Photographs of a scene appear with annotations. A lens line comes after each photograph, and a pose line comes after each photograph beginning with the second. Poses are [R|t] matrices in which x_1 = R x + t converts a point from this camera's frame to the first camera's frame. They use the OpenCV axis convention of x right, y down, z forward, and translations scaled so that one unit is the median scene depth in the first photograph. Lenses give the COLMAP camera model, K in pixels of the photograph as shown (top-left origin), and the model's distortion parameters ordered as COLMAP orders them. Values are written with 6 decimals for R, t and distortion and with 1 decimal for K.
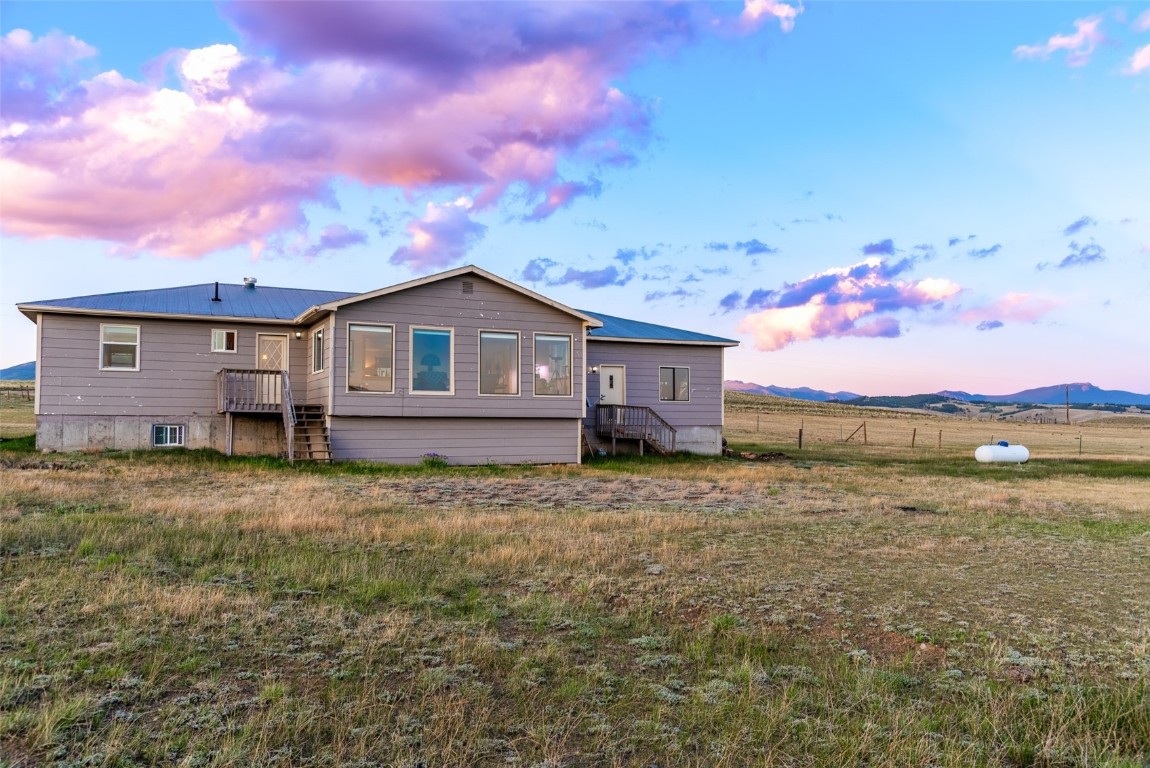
lens RADIAL K [[866.5, 0, 575.0], [0, 866.5, 384.0], [0, 0, 1]] dist [0.006358, 0.004396]
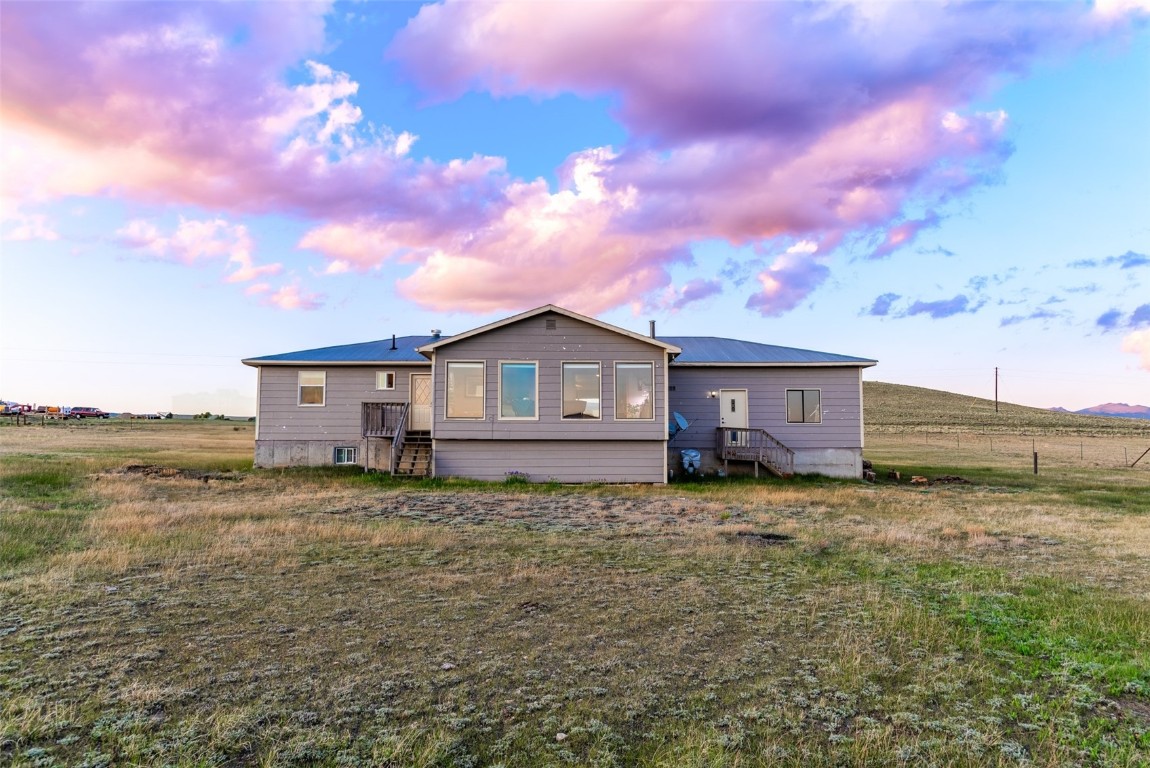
lens RADIAL K [[760.4, 0, 570.9], [0, 760.4, 409.5], [0, 0, 1]] dist [0.007473, 0.003172]
pose [[0.906686, -0.024326, -0.421105, 0.294218], [0.021127, 0.999702, -0.012260, 0.010925], [0.421278, 0.002220, 0.906929, 0.109562]]
